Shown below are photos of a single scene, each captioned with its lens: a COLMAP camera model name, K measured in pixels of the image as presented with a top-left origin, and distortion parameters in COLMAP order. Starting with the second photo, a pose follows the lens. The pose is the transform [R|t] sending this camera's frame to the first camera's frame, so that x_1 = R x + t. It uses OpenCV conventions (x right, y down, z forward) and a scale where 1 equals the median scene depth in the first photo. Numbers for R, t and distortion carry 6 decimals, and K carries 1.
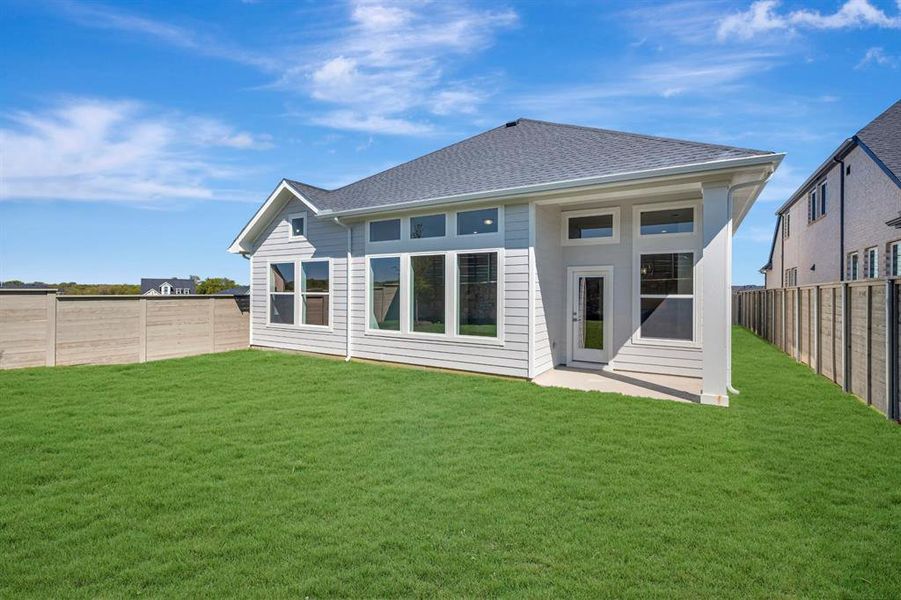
lens RADIAL K [[411.7, 0, 451.8], [0, 411.7, 289.3], [0, 0, 1]] dist [0.010395, 0.000296]
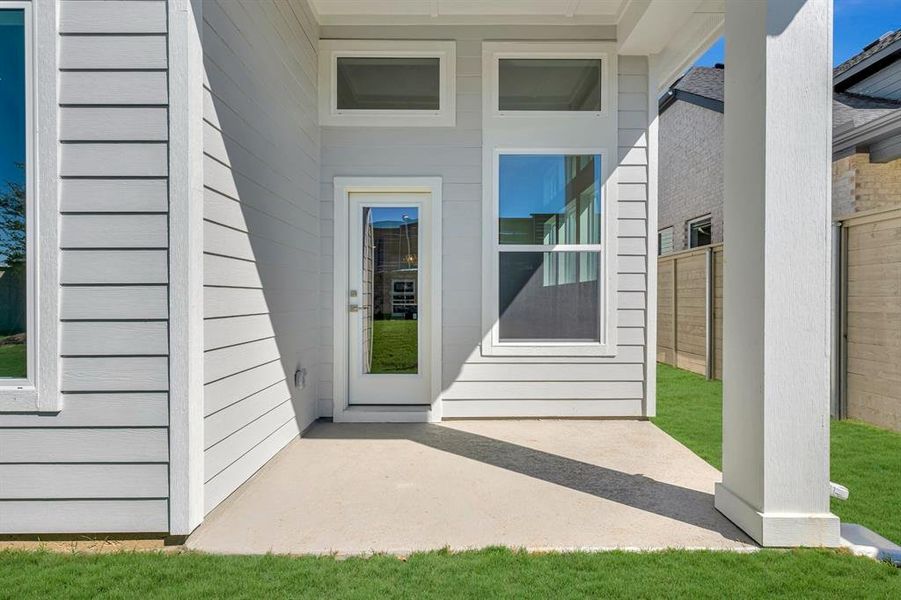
lens RADIAL K [[399.7, 0, 454.7], [0, 399.7, 301.4], [0, 0, 1]] dist [0.000610, 0.000086]
pose [[0.852821, -0.008151, 0.522140, 0.185590], [0.001539, 0.999913, 0.013096, 0.066457], [-0.522201, -0.010365, 0.852759, 0.639152]]
